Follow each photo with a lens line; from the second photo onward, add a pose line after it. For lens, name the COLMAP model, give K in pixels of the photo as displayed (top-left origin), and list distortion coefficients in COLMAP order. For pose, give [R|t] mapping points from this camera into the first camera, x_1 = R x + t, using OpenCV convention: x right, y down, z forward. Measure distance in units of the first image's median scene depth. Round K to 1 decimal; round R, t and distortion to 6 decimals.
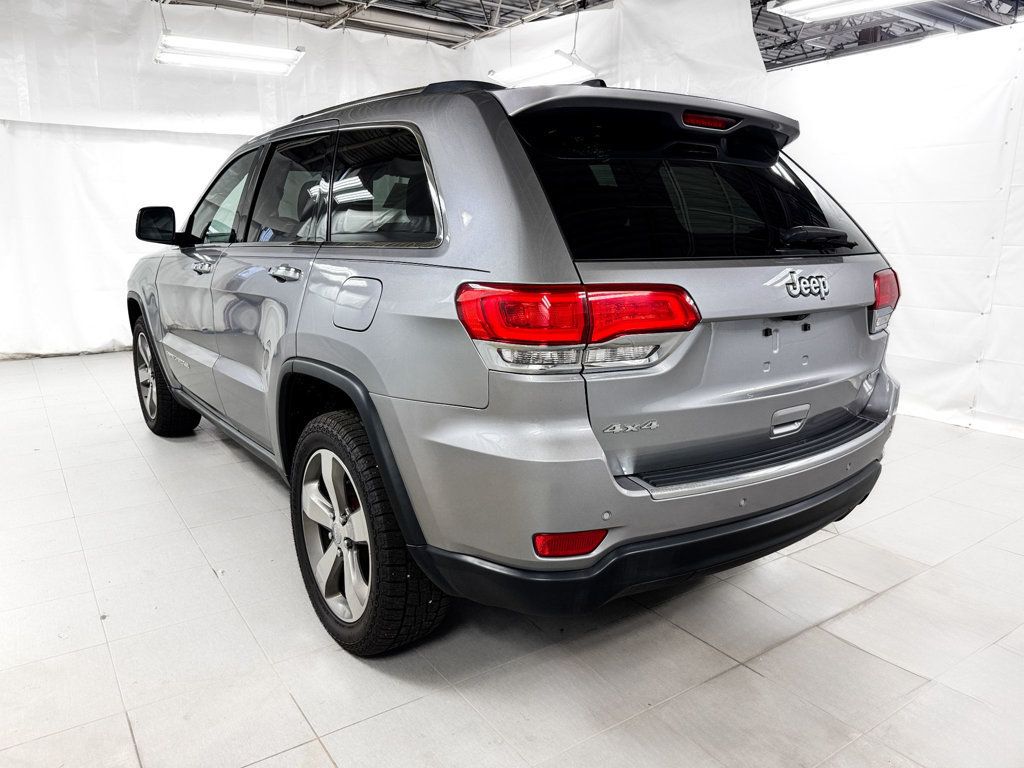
lens RADIAL K [[726.9, 0, 512.0], [0, 726.9, 384.0], [0, 0, 1]] dist [0.008484, 0.001193]
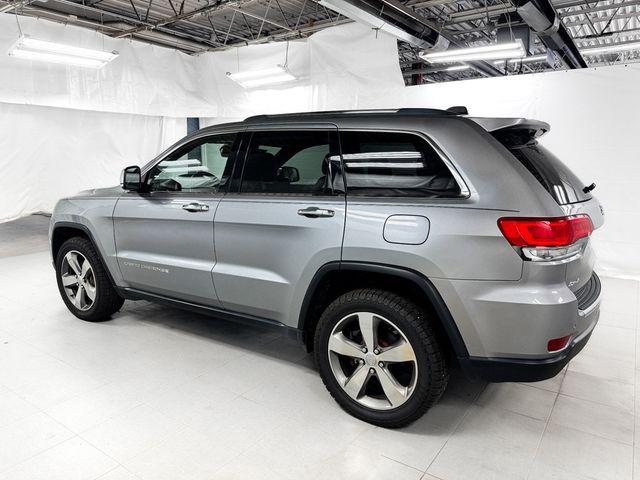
lens RADIAL K [[457.1, 0, 323.4], [0, 457.1, 240.8], [0, 0, 1]] dist [0.004135, -0.001499]
pose [[0.938522, -0.062580, 0.339500, -0.722027], [0.076174, 0.996733, -0.026848, -0.060786], [-0.336711, 0.051058, 0.940223, -0.005466]]
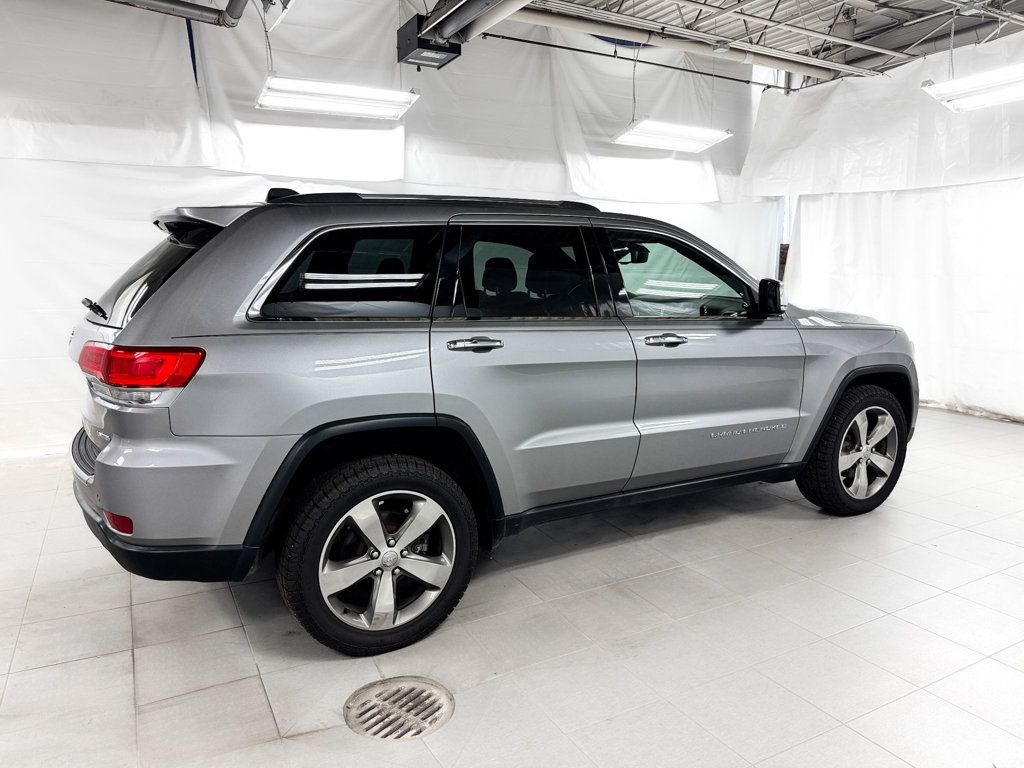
lens RADIAL K [[724.2, 0, 491.3], [0, 724.2, 382.4], [0, 0, 1]] dist [0.001274, 0.000263]
pose [[-0.095878, 0.154773, -0.983287, 1.558542], [-0.217862, 0.960623, 0.172449, -0.419734], [0.971259, 0.230755, -0.058384, 1.663999]]
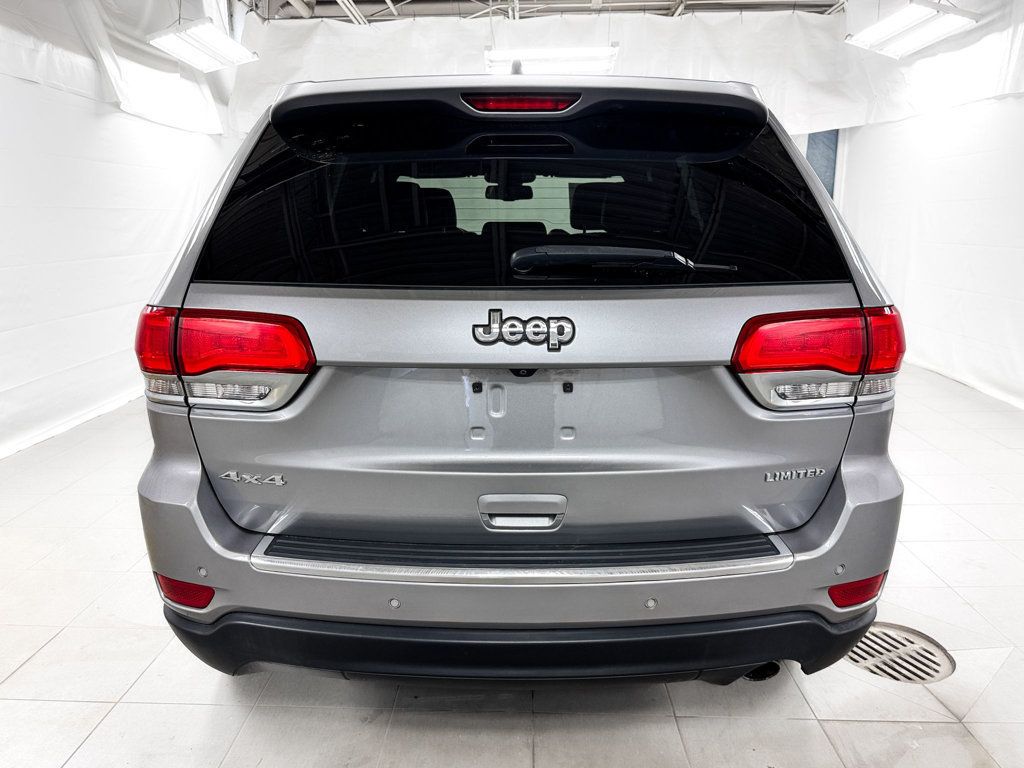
lens RADIAL K [[744.0, 0, 509.2], [0, 744.0, 372.3], [0, 0, 1]] dist [0.026340, -0.007884]
pose [[0.813379, 0.111956, -0.570860, 0.685140], [-0.117463, 0.992701, 0.027321, -0.094332], [0.569752, 0.044833, 0.820593, 0.337261]]
